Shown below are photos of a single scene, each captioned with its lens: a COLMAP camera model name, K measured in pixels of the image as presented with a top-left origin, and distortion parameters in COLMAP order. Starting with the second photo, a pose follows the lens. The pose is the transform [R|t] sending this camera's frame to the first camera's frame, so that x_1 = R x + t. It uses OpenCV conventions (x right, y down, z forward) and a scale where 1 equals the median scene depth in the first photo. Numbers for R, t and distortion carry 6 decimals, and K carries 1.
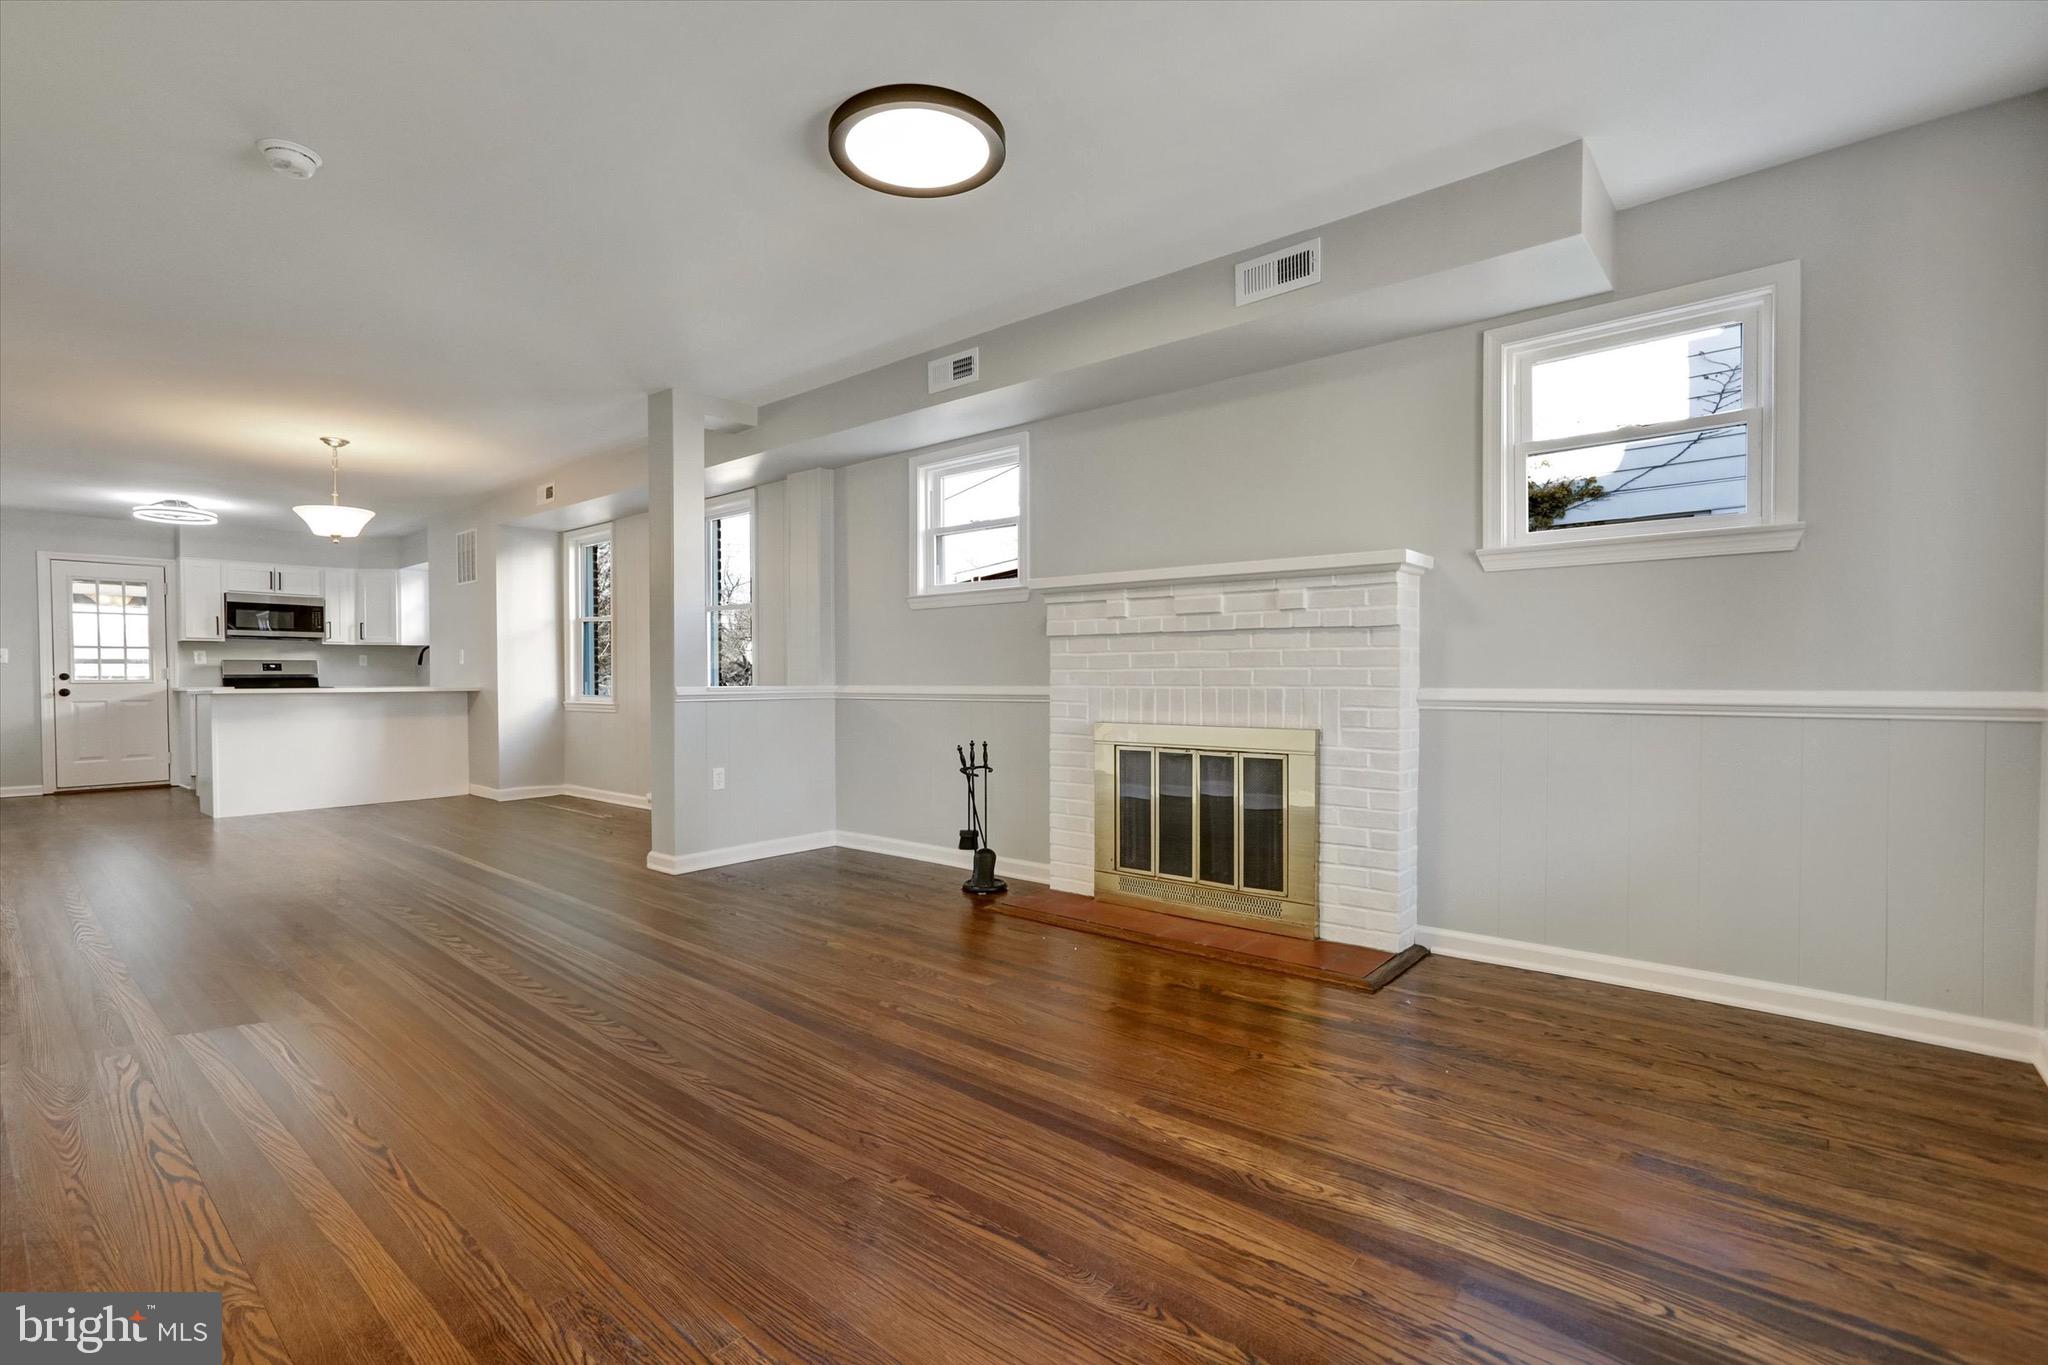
lens RADIAL K [[938.5, 0, 1003.5], [0, 938.5, 690.1], [0, 0, 1]] dist [-0.029326, 0.019215]
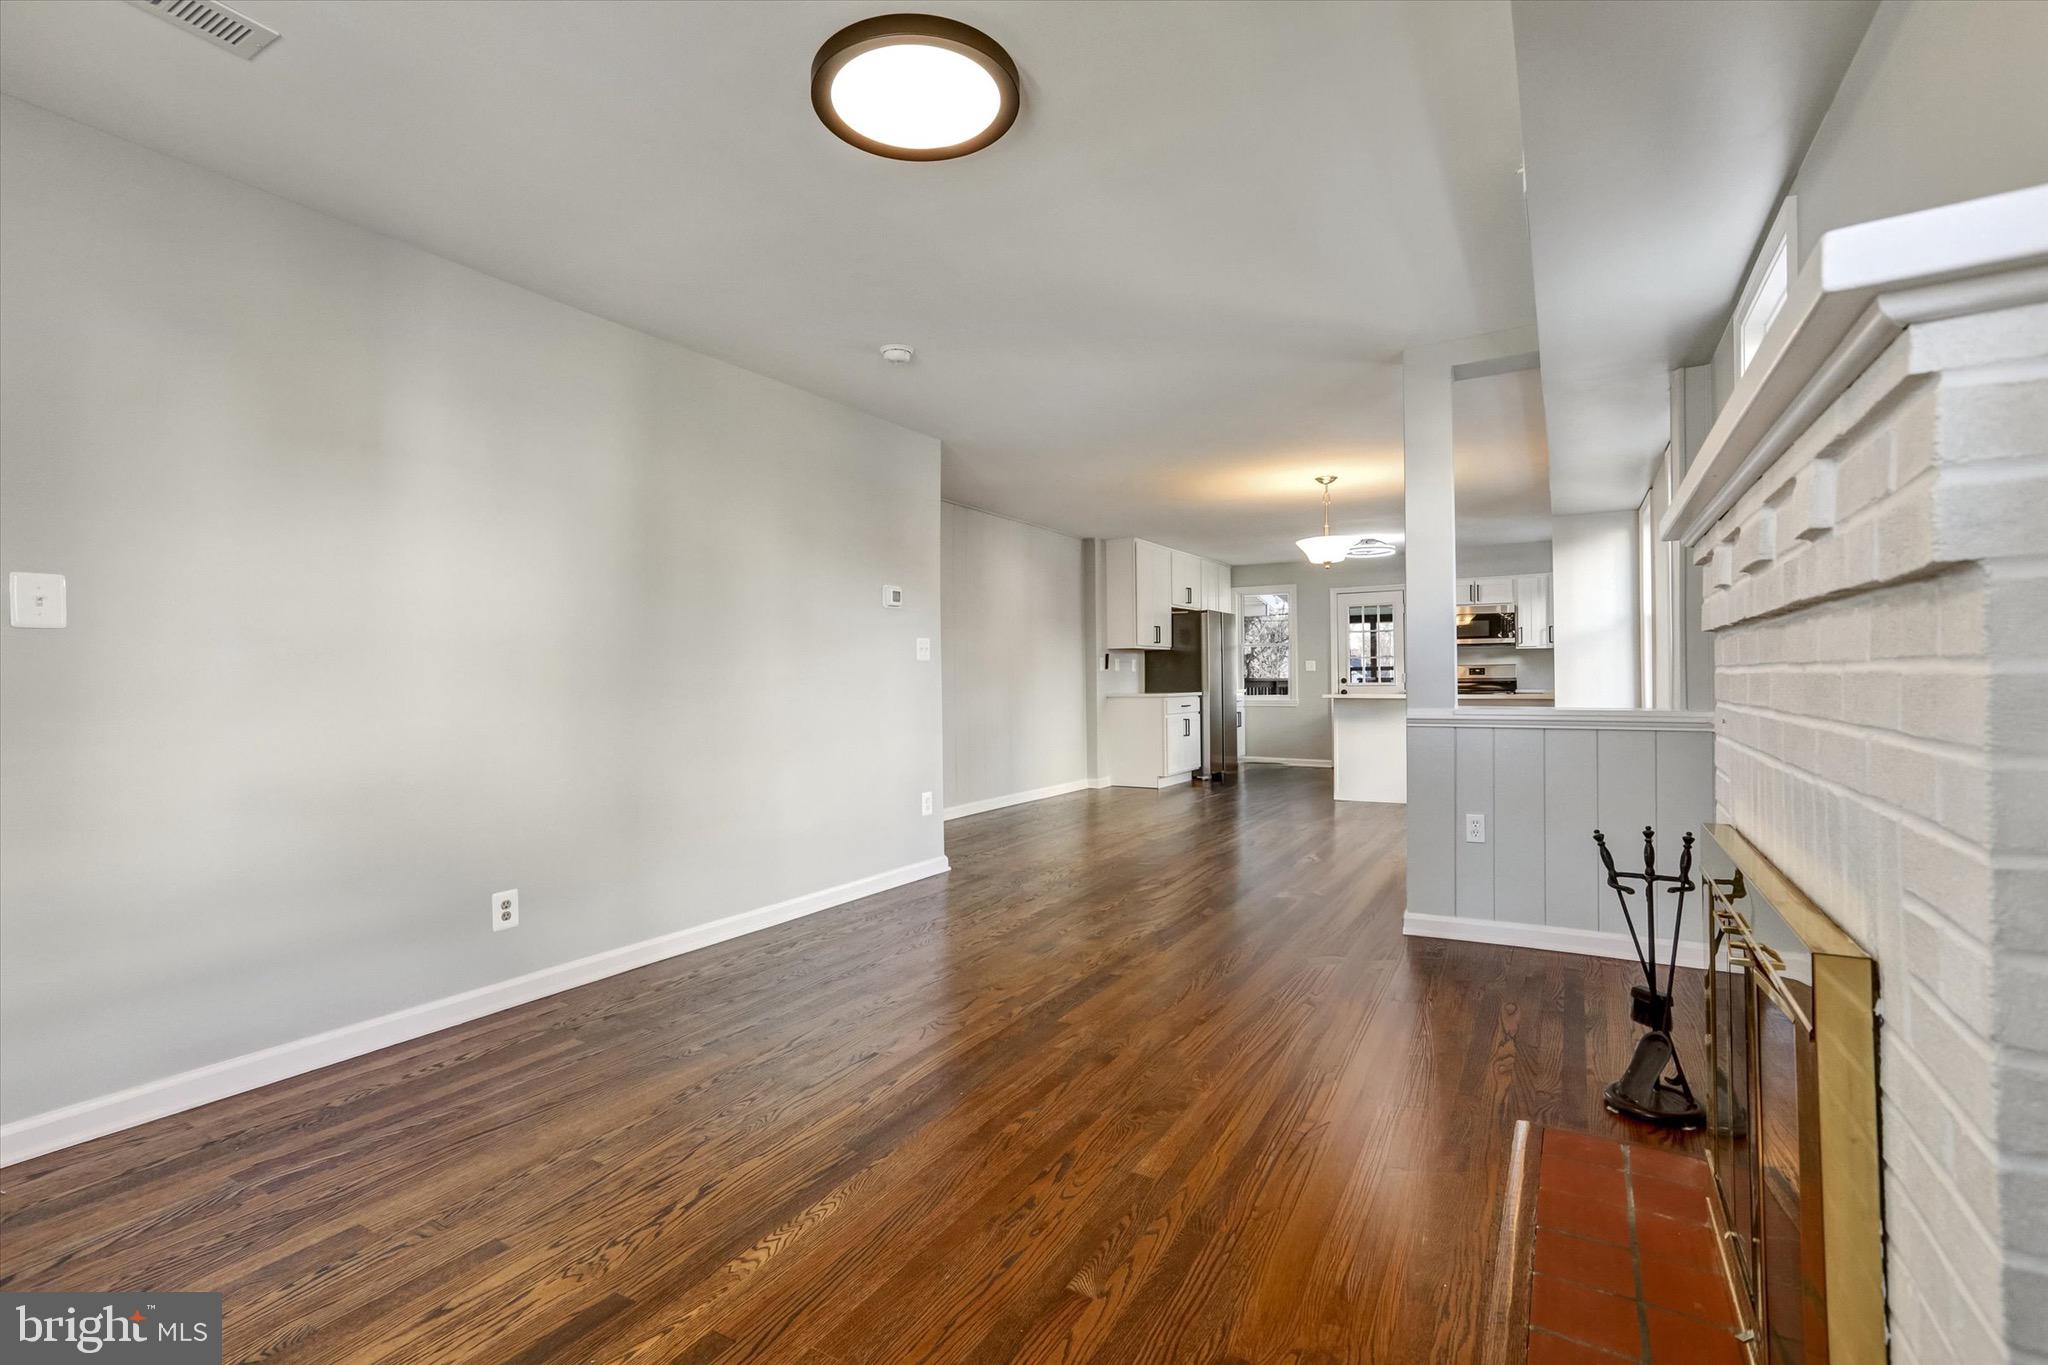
lens RADIAL K [[938.5, 0, 1003.5], [0, 938.5, 690.1], [0, 0, 1]] dist [-0.029326, 0.019215]
pose [[0.172032, 0.014016, -0.984992, 0.372810], [-0.005198, 0.999898, 0.013321, -0.026236], [0.985078, 0.002829, 0.172087, 0.464961]]
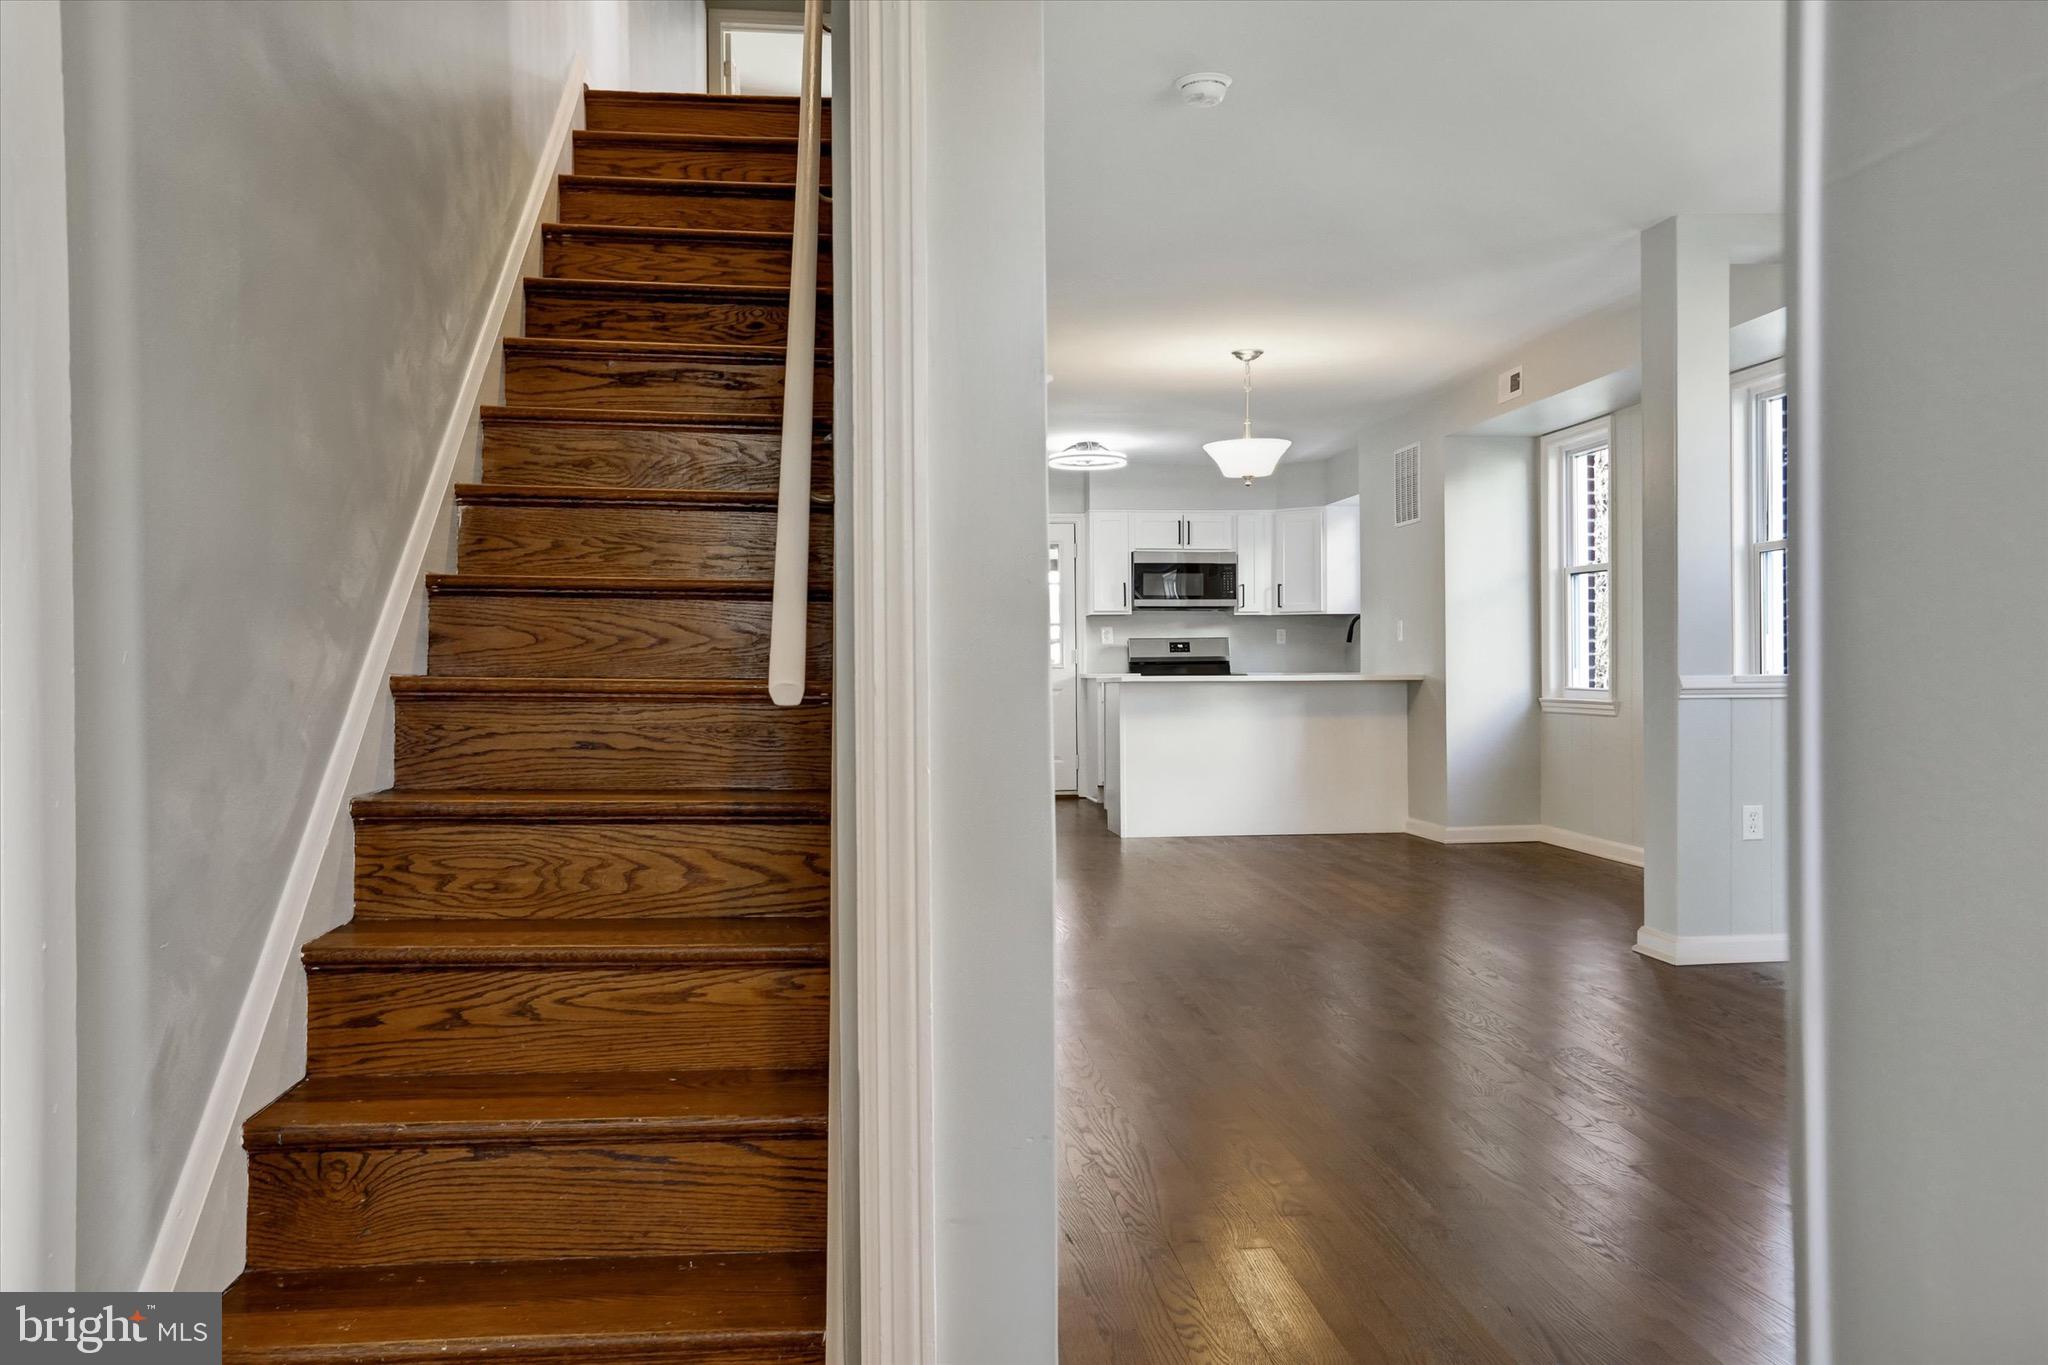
lens RADIAL K [[1685.7, 0, 1024.0], [0, 1685.7, 682.5], [0, 0, 1]] dist [-0.004594, -0.001209]
pose [[0.726284, 0.006901, -0.687360, 0.115117], [-0.006269, 0.999975, 0.003417, 0.000418], [0.687366, 0.001827, 0.726309, -0.151674]]
